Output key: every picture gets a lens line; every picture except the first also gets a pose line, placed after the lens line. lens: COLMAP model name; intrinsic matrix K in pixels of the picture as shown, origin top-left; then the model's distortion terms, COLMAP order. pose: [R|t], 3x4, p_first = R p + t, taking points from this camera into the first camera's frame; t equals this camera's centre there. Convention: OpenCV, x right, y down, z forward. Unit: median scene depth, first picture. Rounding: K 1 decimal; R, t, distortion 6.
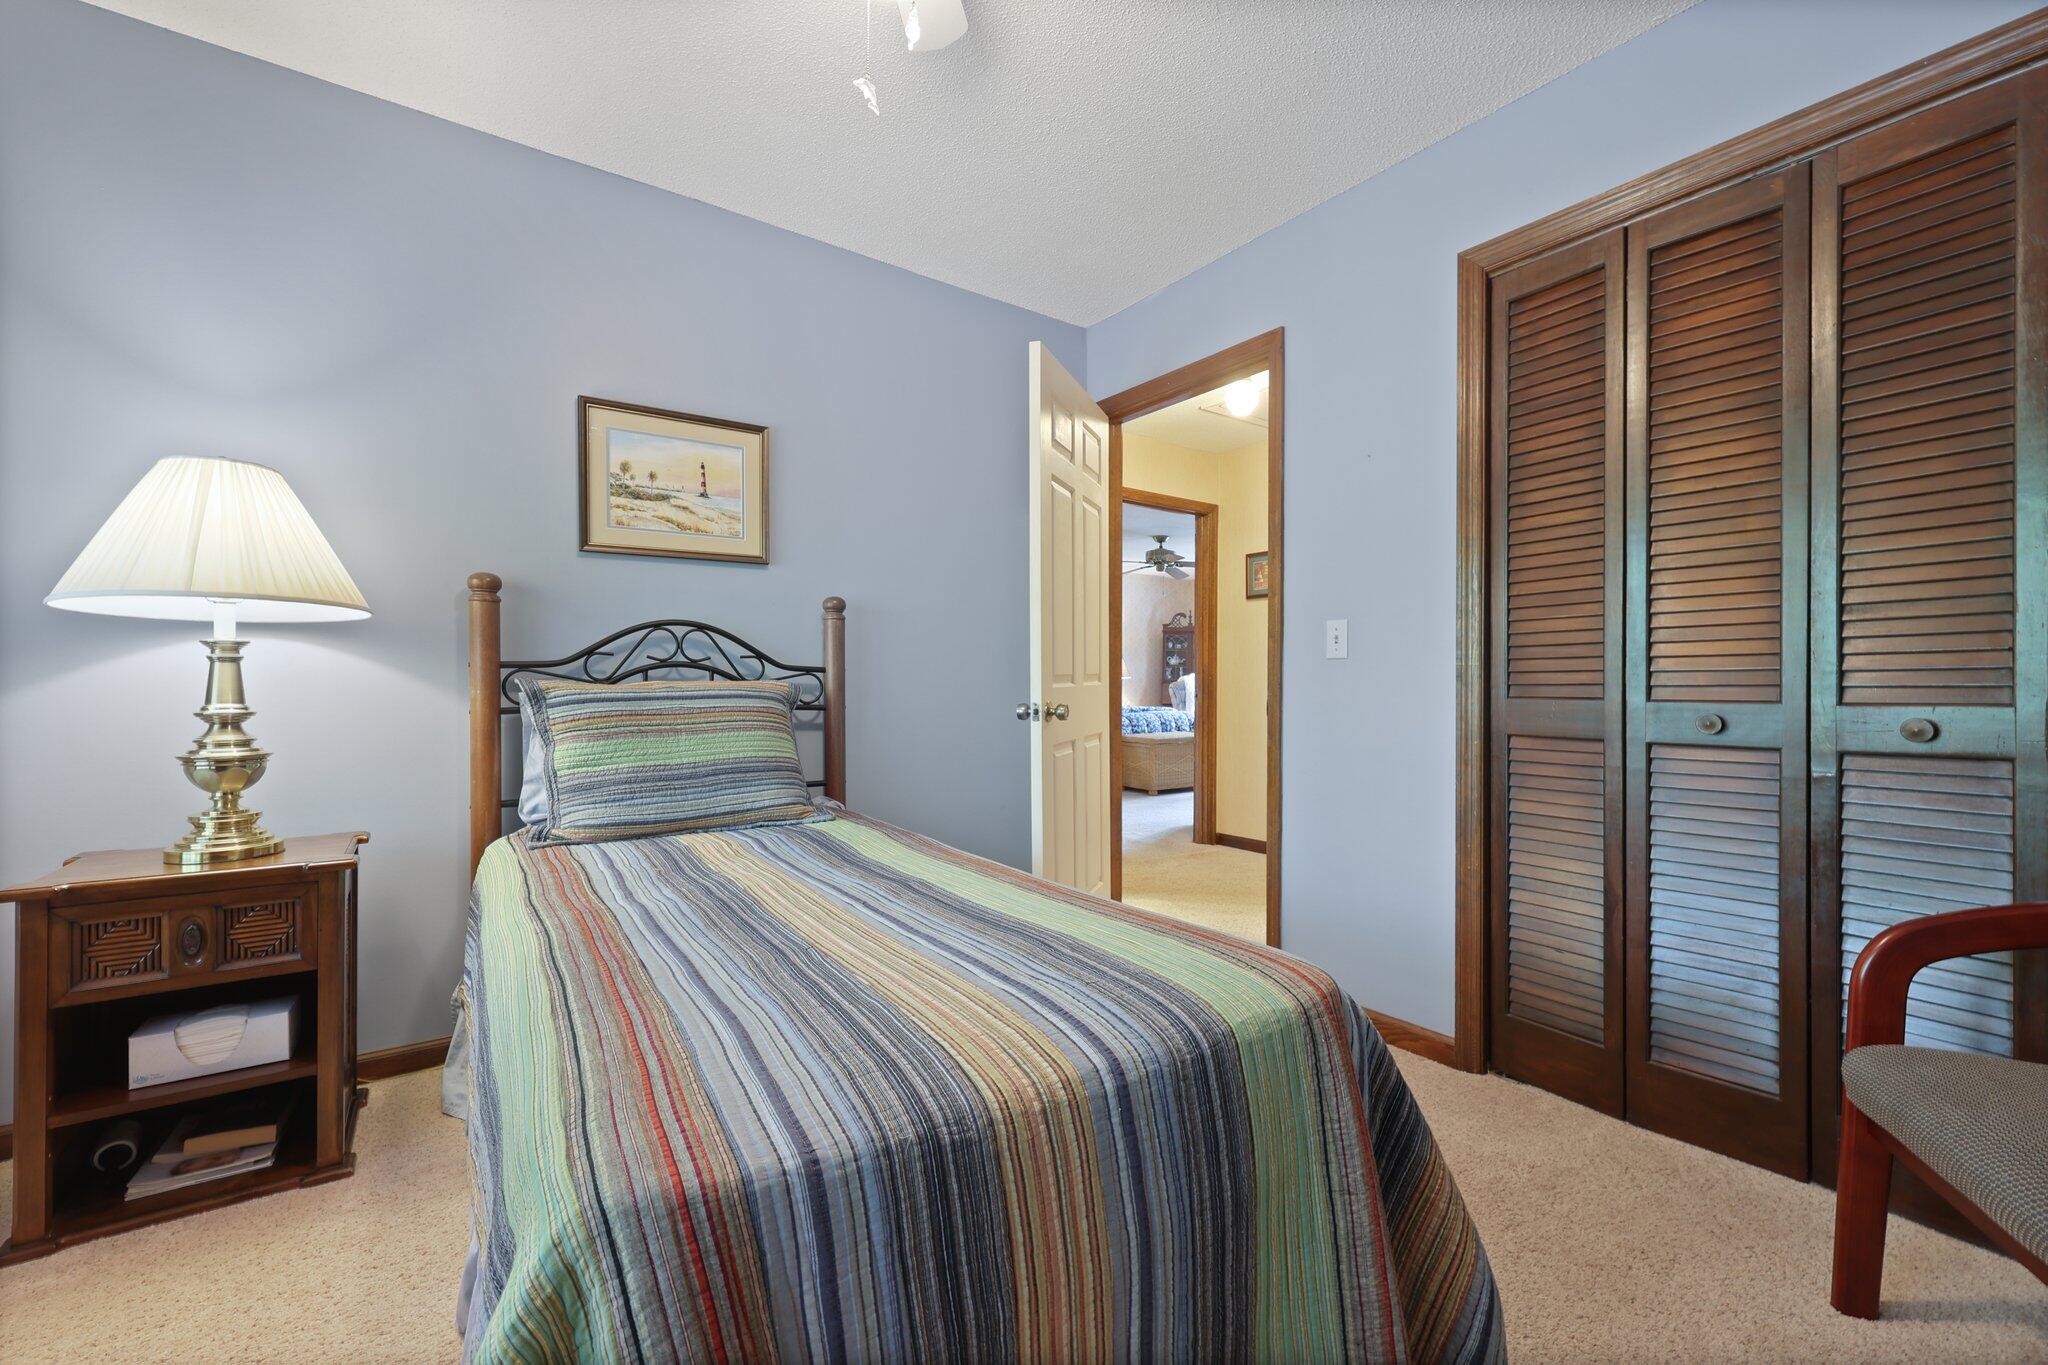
lens RADIAL K [[831.5, 0, 1026.9], [0, 831.5, 684.7], [0, 0, 1]] dist [-0.000105, -0.000003]
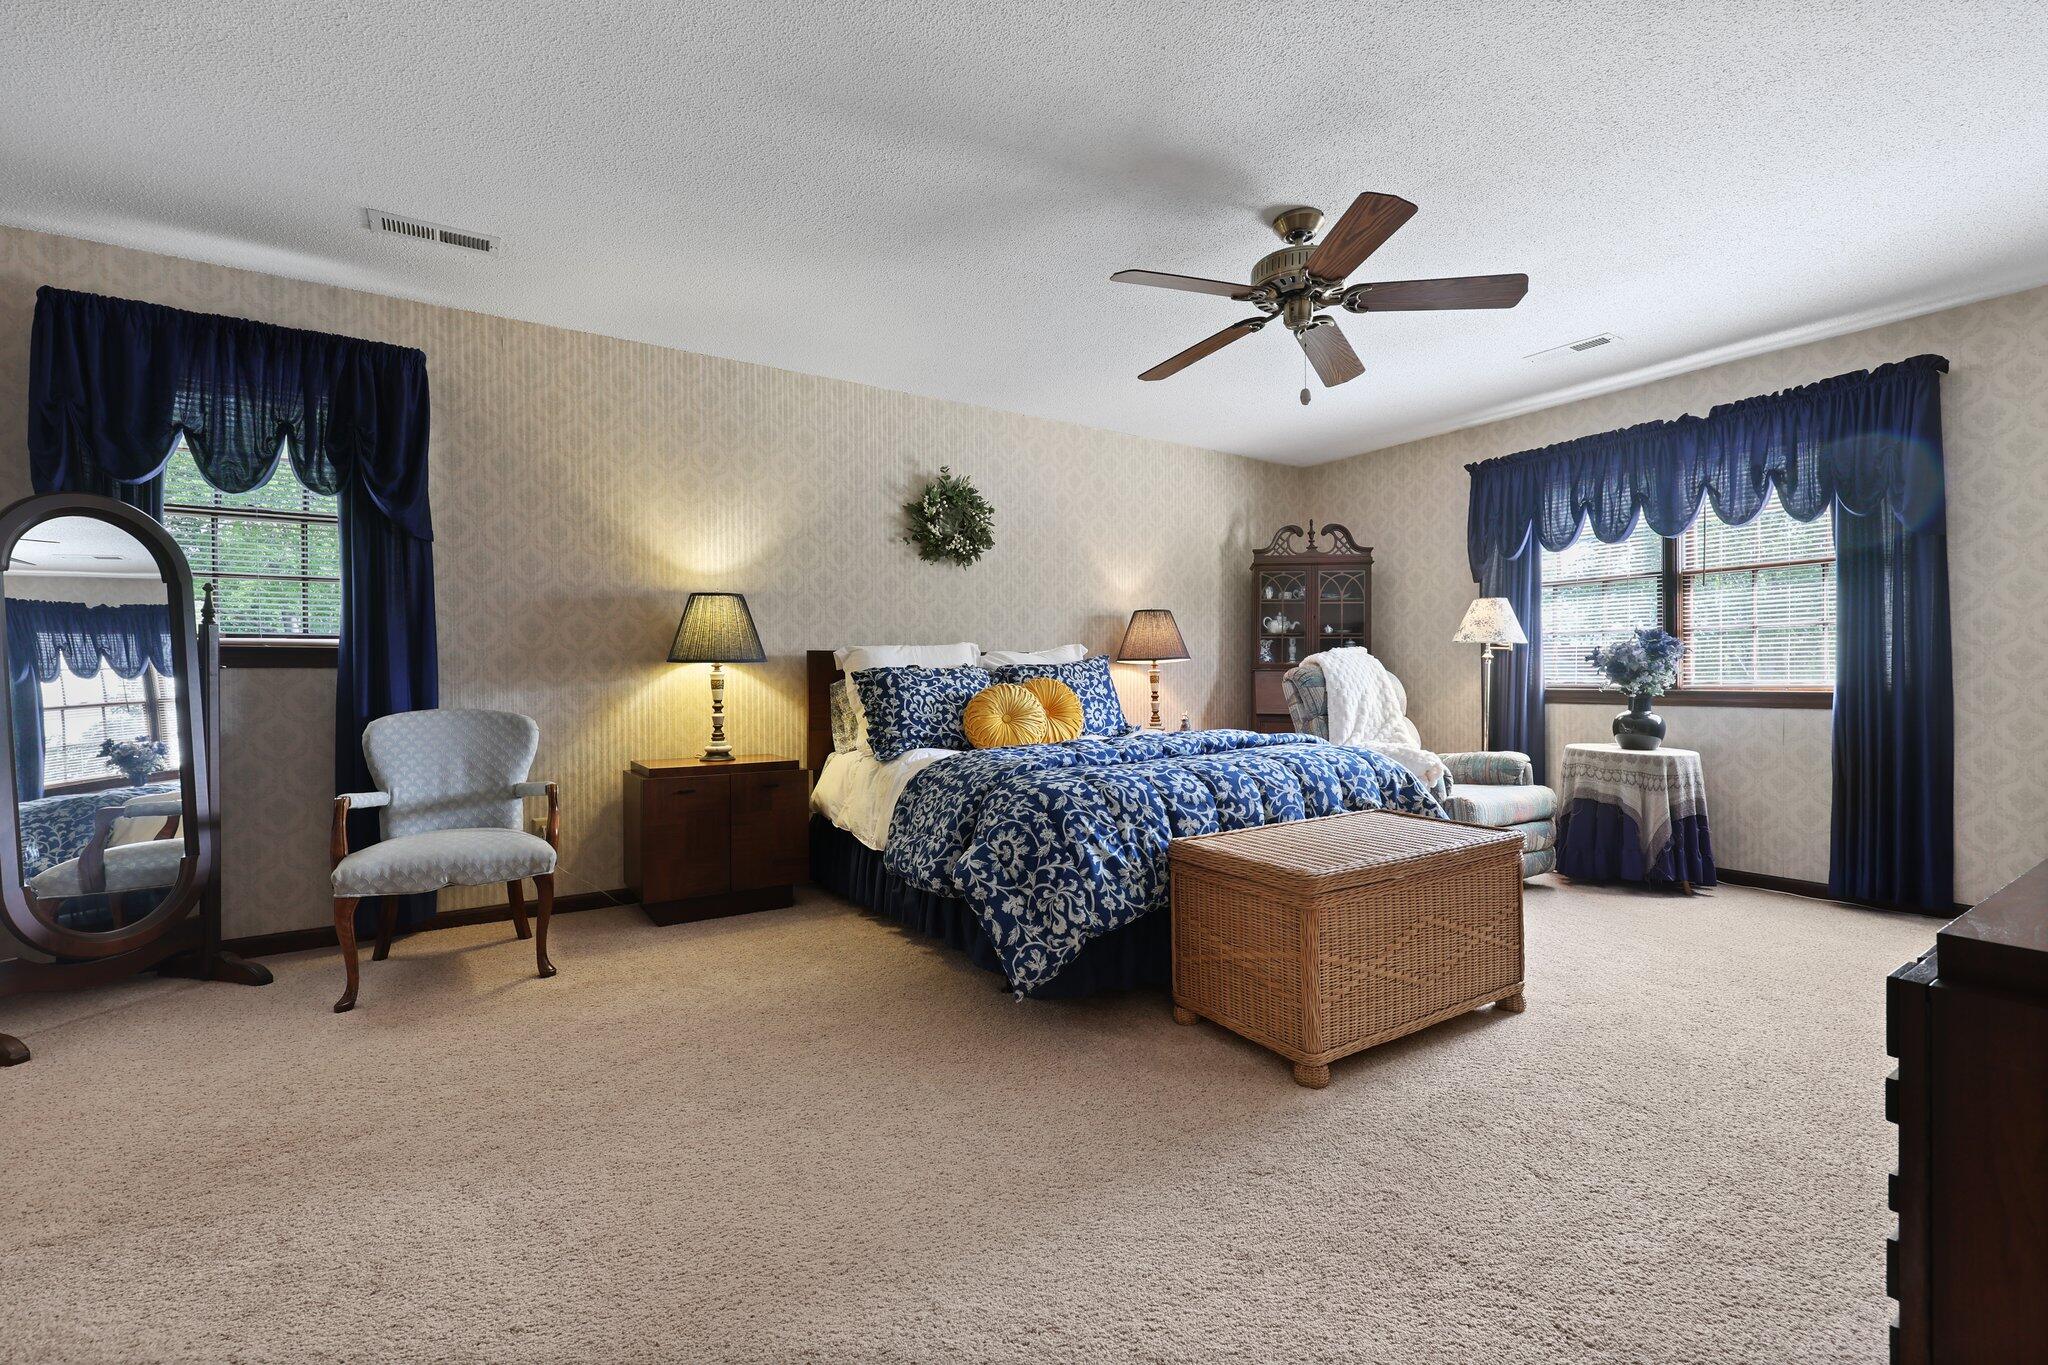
lens RADIAL K [[831.5, 0, 1020.8], [0, 831.5, 685.6], [0, 0, 1]] dist [-0.000105, -0.000003]
pose [[0.998997, -0.000813, -0.044764, 0.052163], [0.000876, 0.999999, 0.001391, 0.004895], [0.044763, -0.001429, 0.998997, 0.520327]]
